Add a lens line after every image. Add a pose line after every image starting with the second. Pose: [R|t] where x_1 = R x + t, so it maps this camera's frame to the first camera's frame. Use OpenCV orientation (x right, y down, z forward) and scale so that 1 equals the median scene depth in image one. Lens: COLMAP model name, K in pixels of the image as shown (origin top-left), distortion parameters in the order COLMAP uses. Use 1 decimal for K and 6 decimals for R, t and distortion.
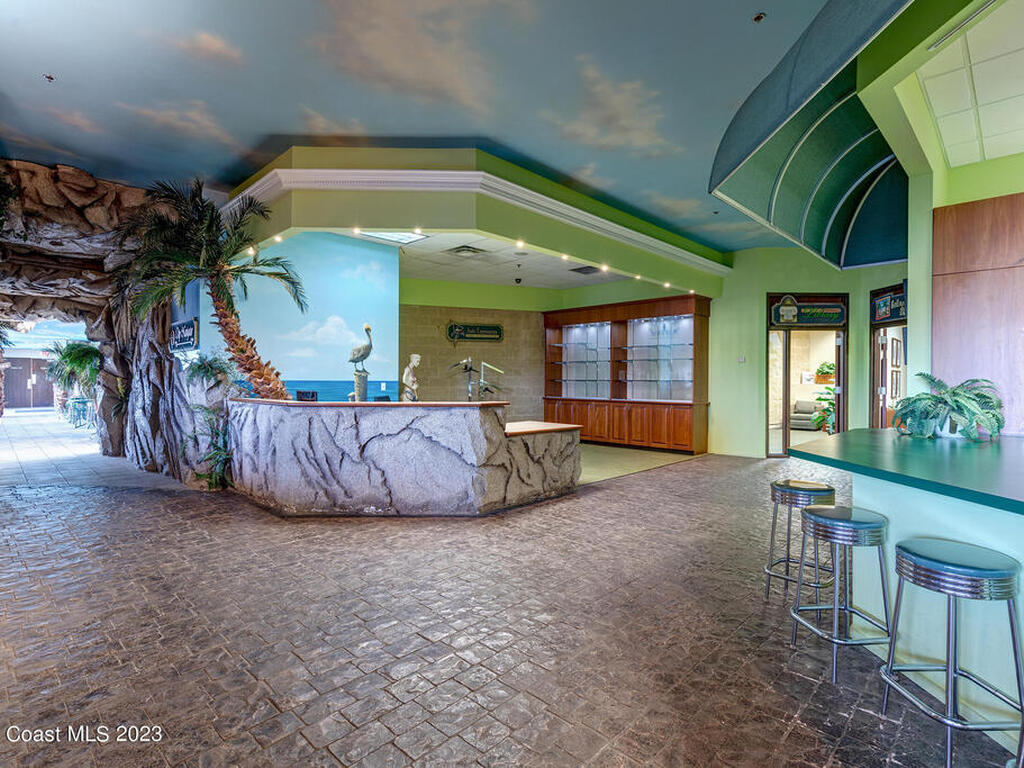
lens RADIAL K [[520.0, 0, 512.8], [0, 520.0, 383.7], [0, 0, 1]] dist [-0.000045, 0.000223]
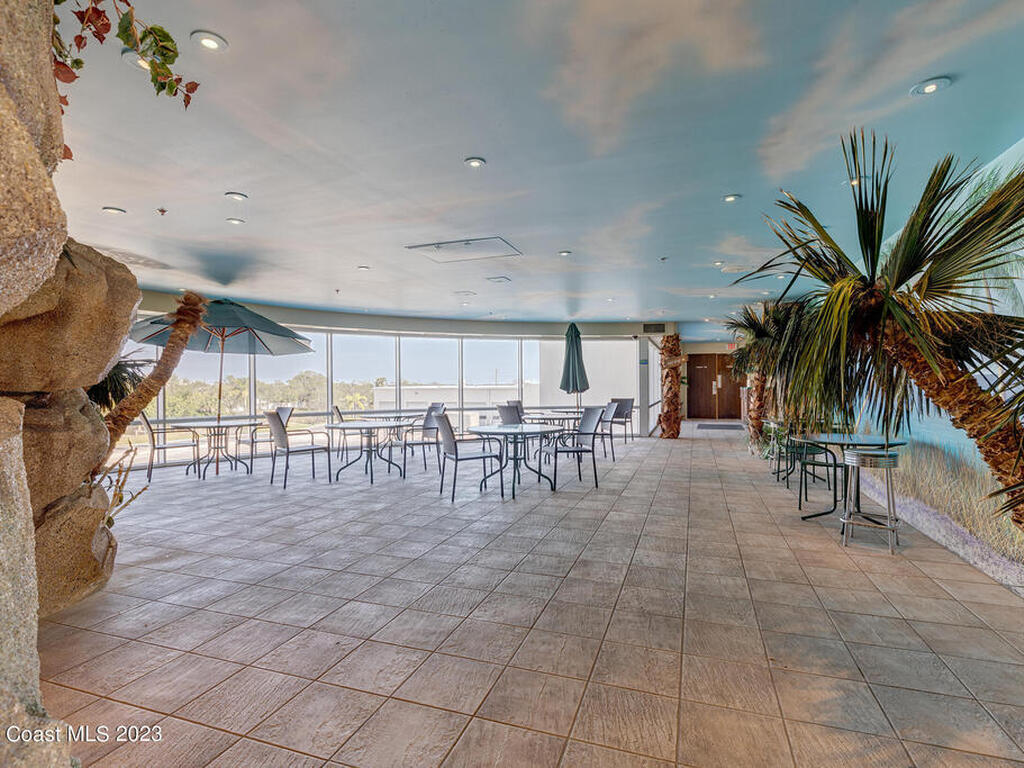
lens RADIAL K [[520.0, 0, 512.2], [0, 520.0, 383.1], [0, 0, 1]] dist [-0.000045, 0.000223]
pose [[0.425340, -0.008738, -0.904991, -0.379417], [0.005728, 0.999959, -0.006962, -0.002743], [0.905015, -0.002223, 0.425373, 0.421969]]
